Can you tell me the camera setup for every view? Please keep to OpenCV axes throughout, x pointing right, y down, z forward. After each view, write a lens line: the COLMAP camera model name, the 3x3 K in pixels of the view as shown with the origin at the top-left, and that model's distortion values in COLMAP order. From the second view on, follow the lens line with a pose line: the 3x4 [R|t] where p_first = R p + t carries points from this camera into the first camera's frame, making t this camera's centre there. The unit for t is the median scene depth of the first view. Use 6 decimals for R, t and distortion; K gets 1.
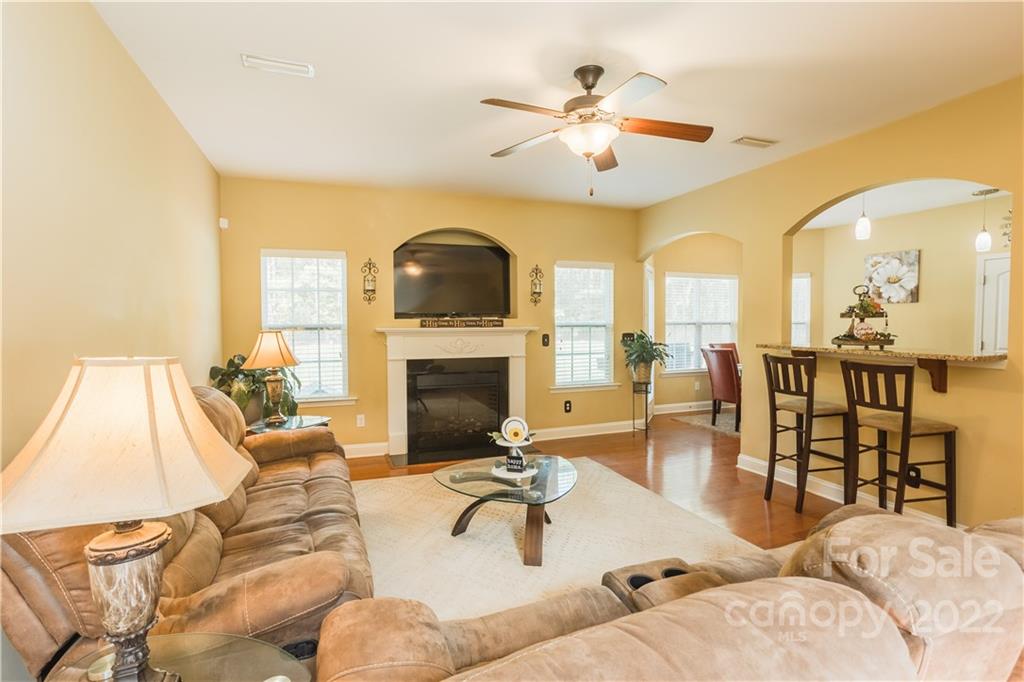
lens RADIAL K [[516.2, 0, 503.0], [0, 516.2, 326.4], [0, 0, 1]] dist [-0.031000, 0.000196]
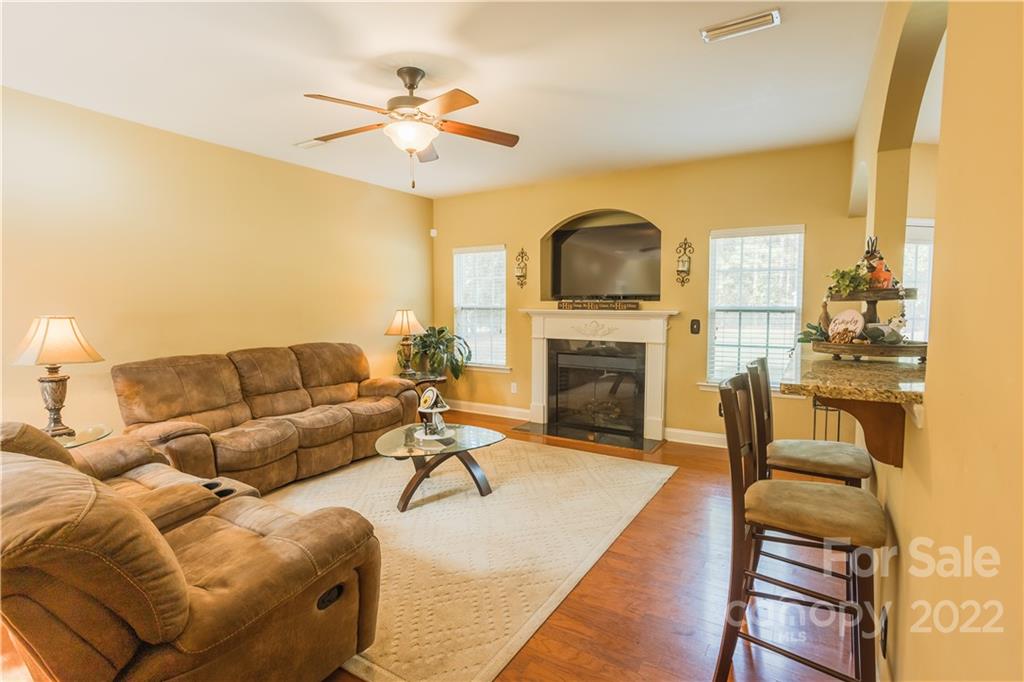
lens RADIAL K [[516.2, 0, 503.0], [0, 516.2, 326.4], [0, 0, 1]] dist [-0.031000, 0.000196]
pose [[0.589534, 0.041237, -0.806690, 0.639545], [-0.010634, 0.999006, 0.043297, -0.007640], [0.807674, -0.016947, 0.589386, 0.280939]]
